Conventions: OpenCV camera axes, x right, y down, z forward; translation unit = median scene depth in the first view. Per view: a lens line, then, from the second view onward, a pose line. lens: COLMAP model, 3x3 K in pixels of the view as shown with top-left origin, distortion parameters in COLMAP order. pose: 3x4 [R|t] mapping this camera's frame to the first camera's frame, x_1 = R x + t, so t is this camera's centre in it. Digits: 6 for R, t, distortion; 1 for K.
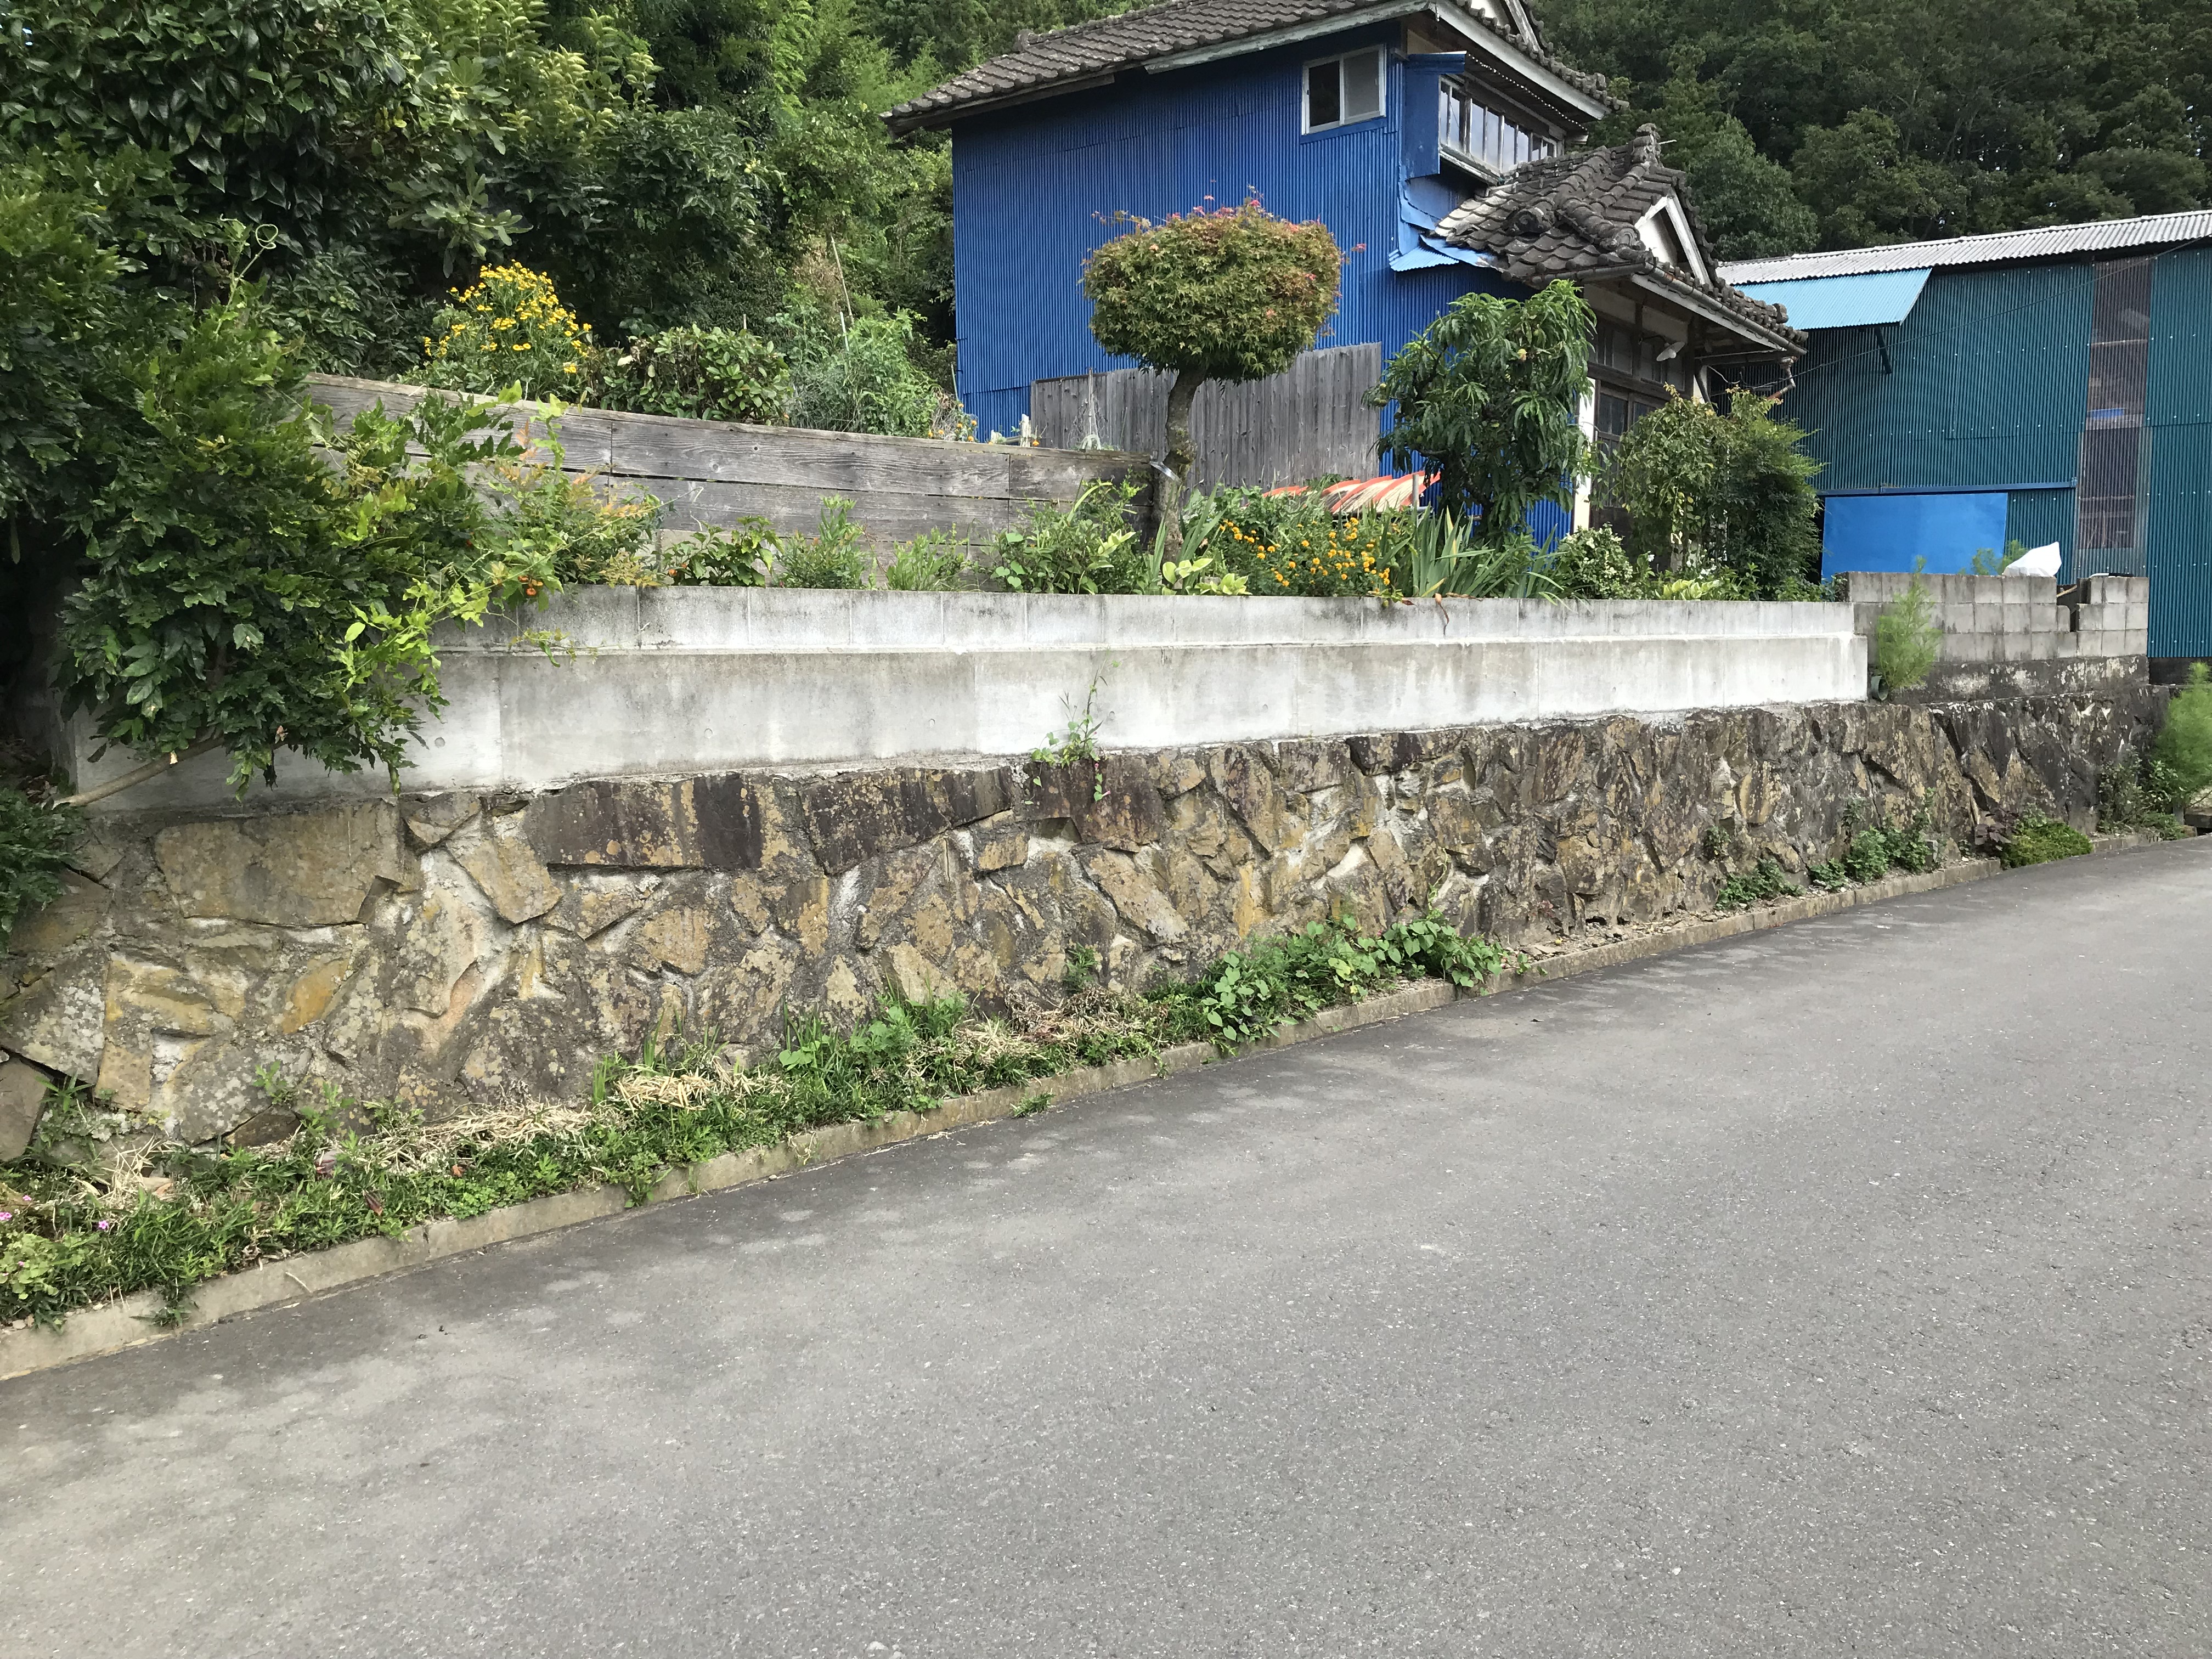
lens RADIAL K [[1818.4, 0, 1097.2], [0, 1818.4, 812.2], [0, 0, 1]] dist [0.036148, -0.041140]
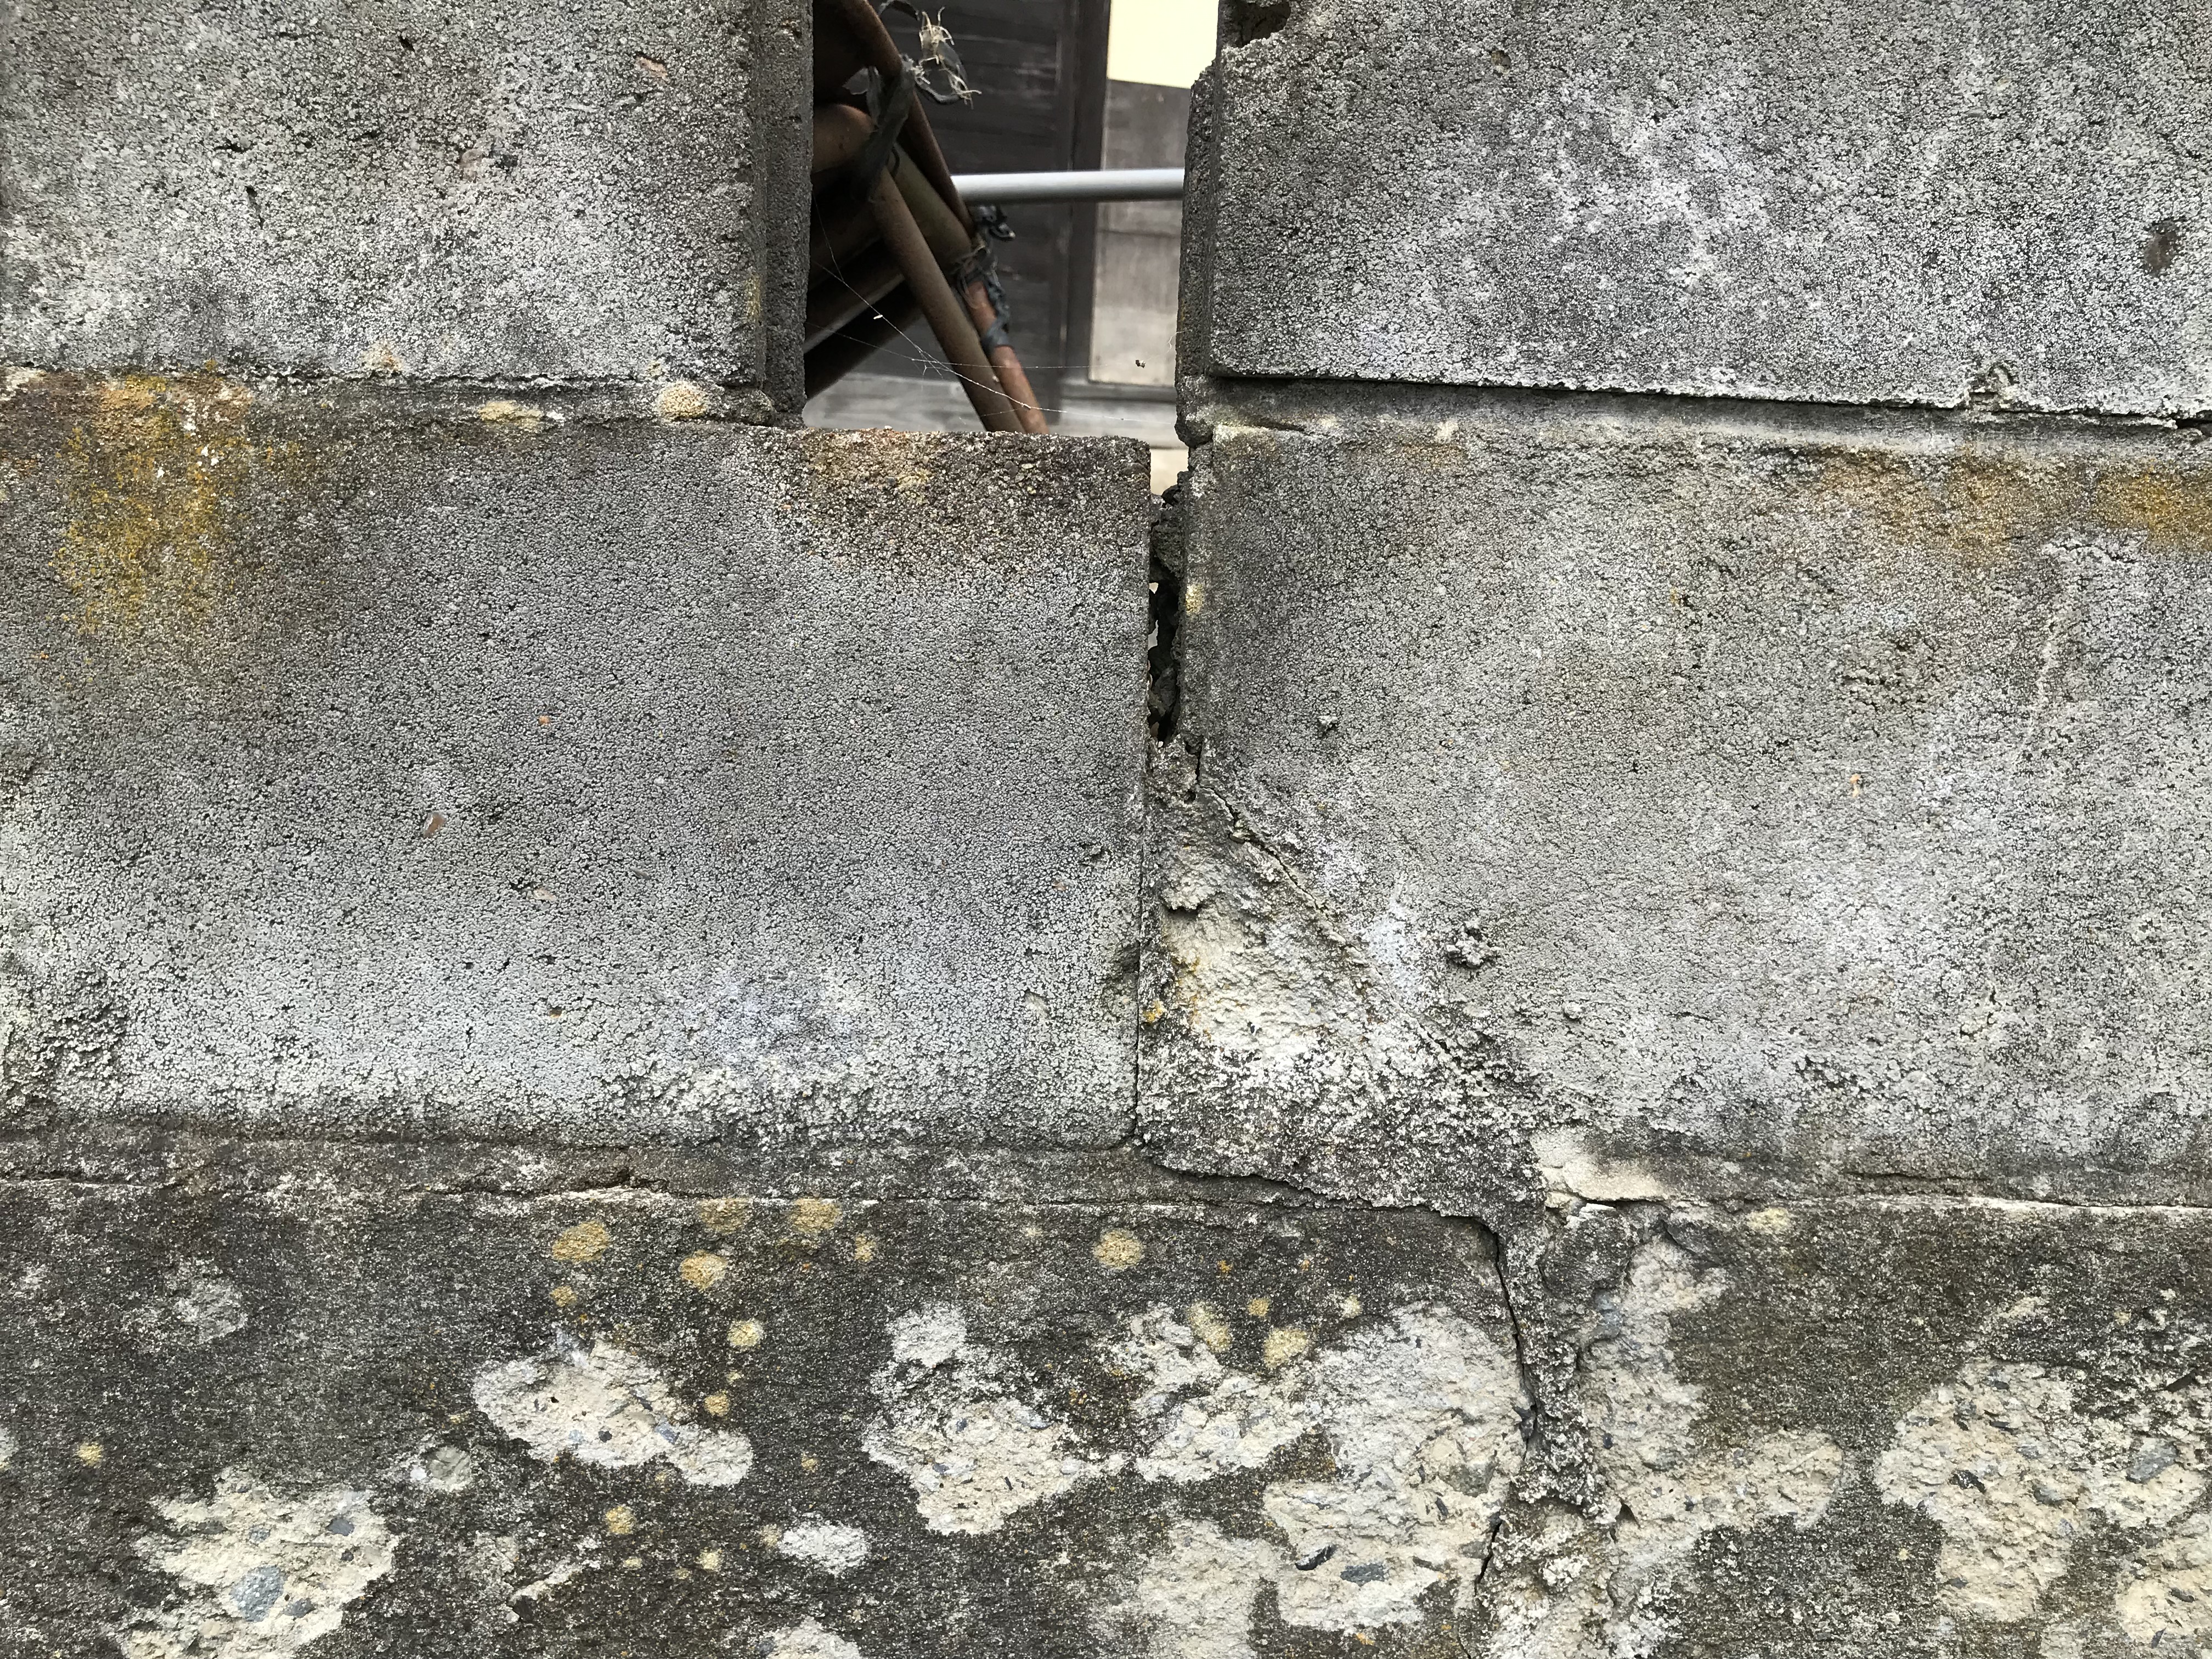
lens RADIAL K [[1818.4, 0, 1106.2], [0, 1818.4, 825.8], [0, 0, 1]] dist [0.036148, -0.041140]
pose [[0.790693, 0.149630, -0.593646, 0.598477], [-0.103636, 0.988392, 0.111091, -0.102337], [0.603378, -0.026316, 0.797021, 1.046172]]
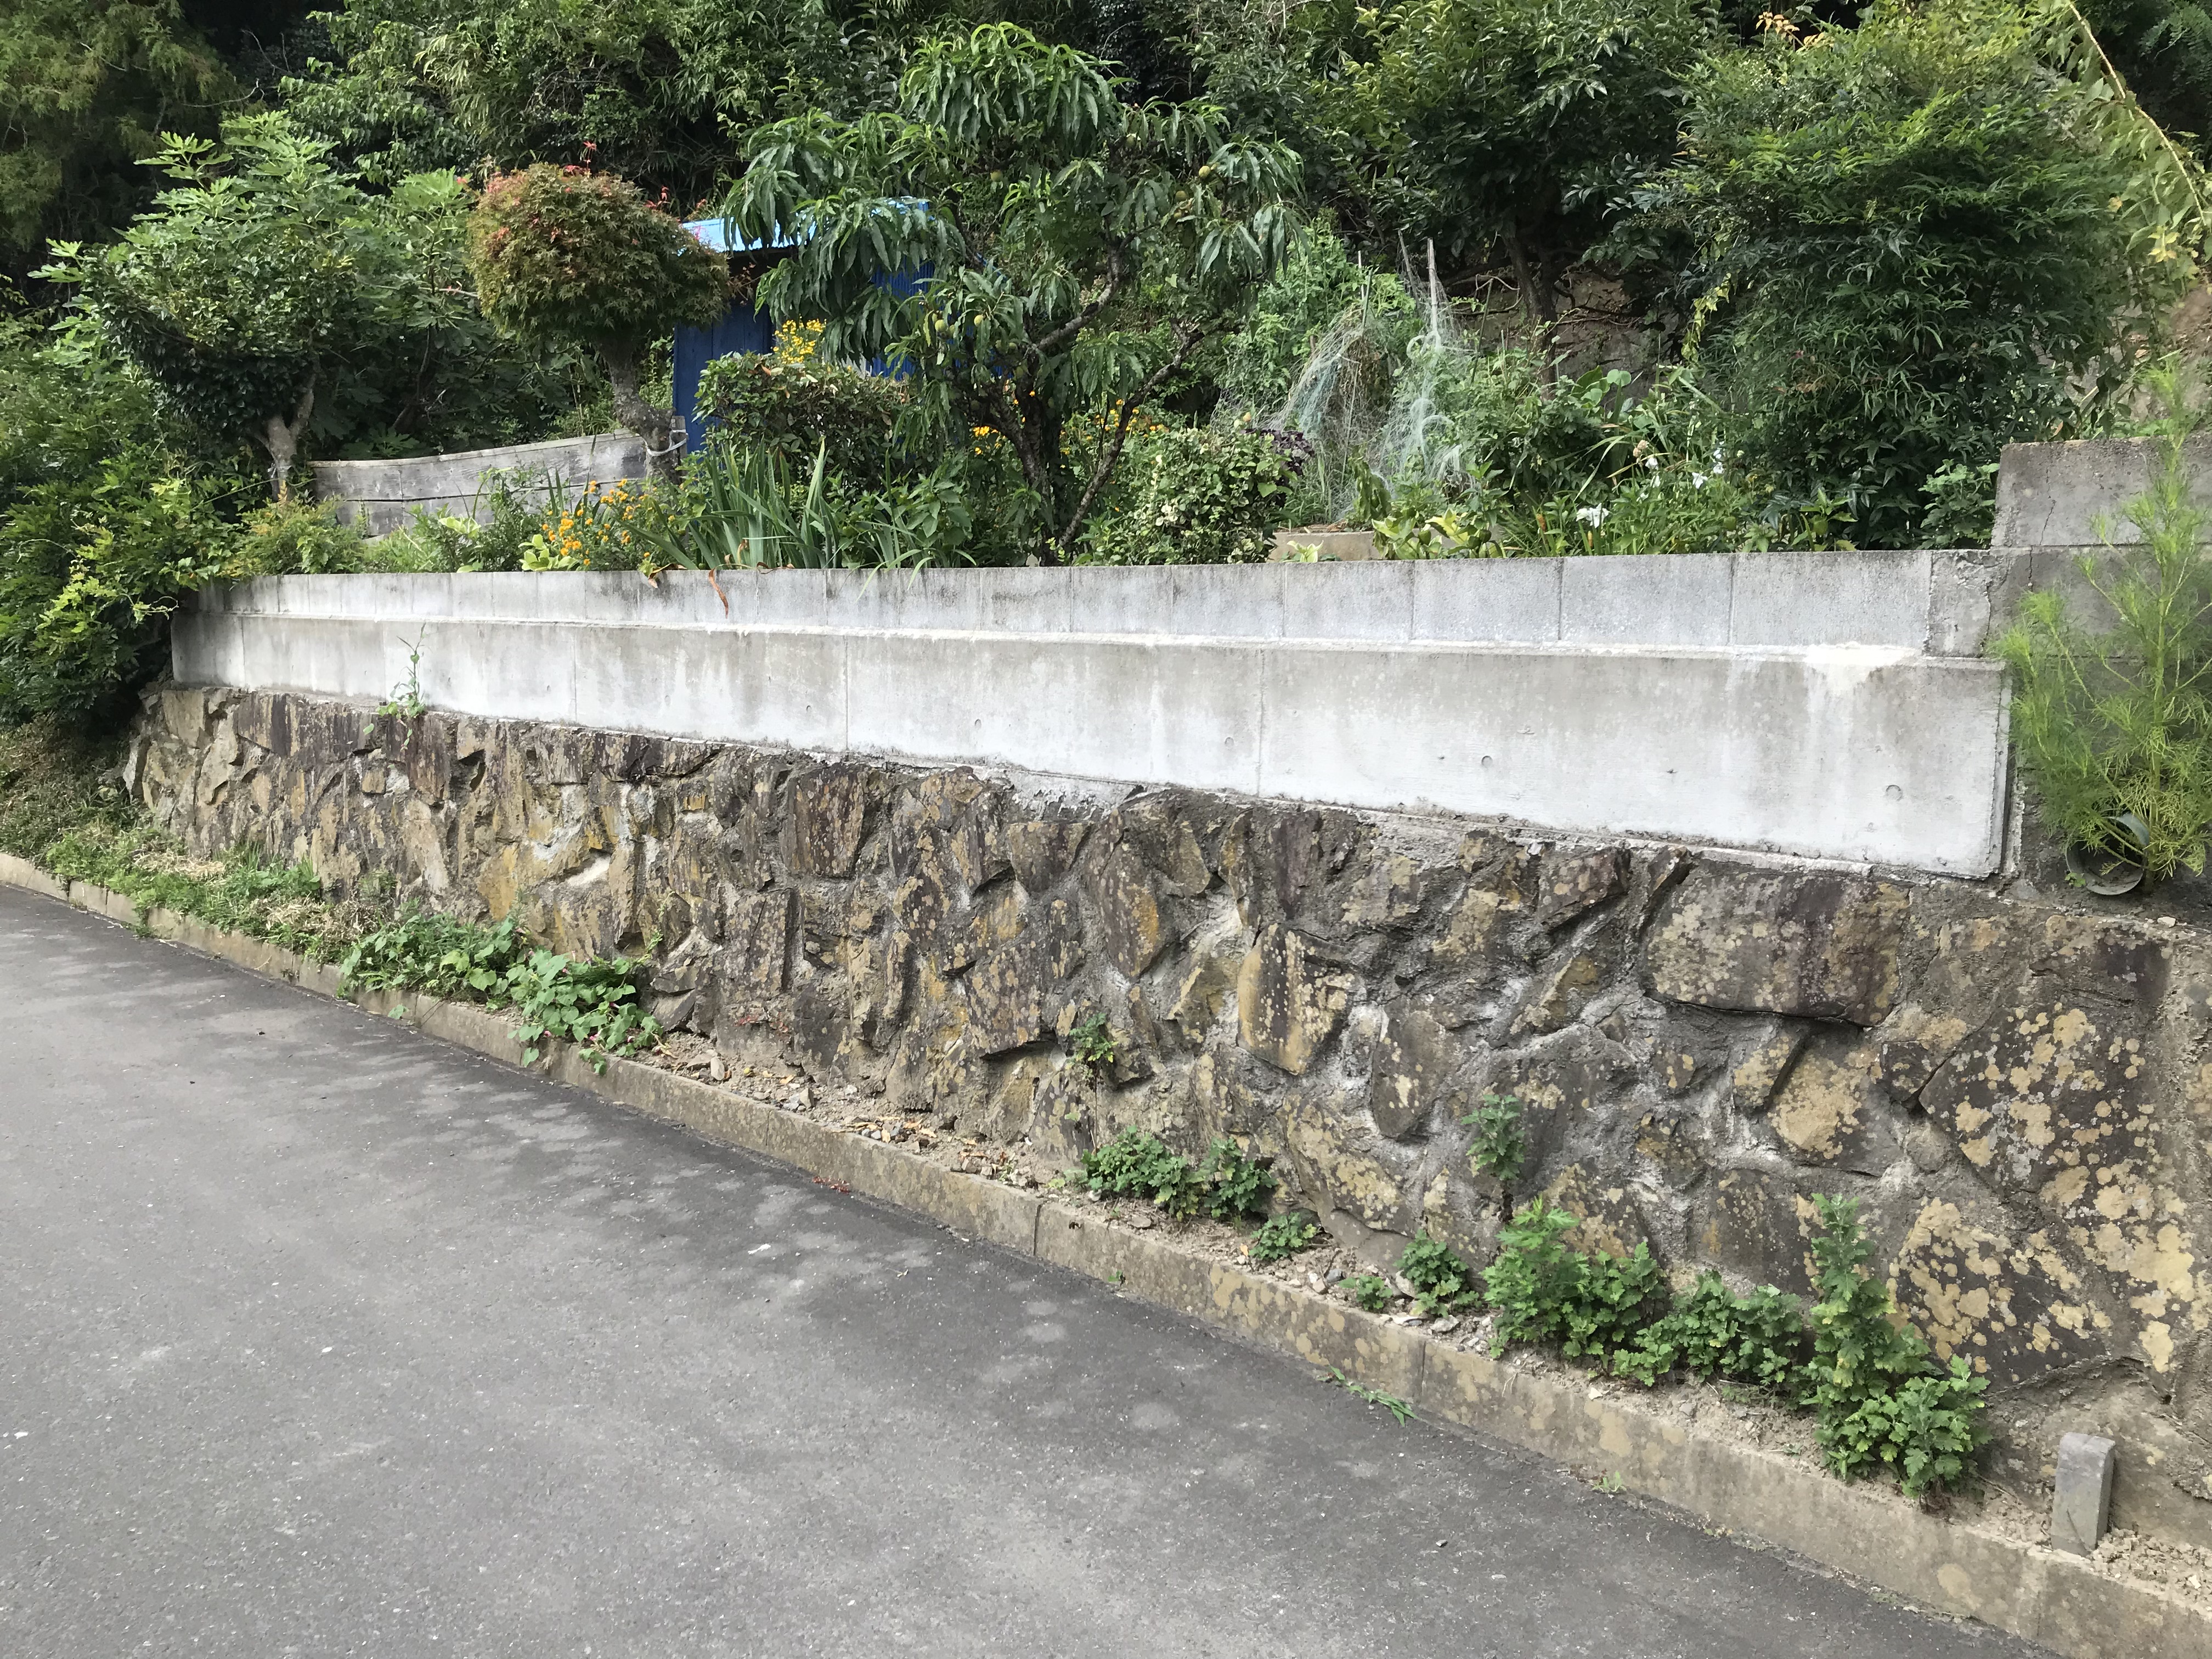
lens RADIAL K [[1818.4, 0, 1108.2], [0, 1818.4, 823.7], [0, 0, 1]] dist [0.036148, -0.041140]
pose [[0.027216, 0.131803, -0.990902, 0.656949], [-0.099538, 0.986700, 0.128510, -0.087023], [0.994661, 0.095135, 0.039974, 0.780833]]
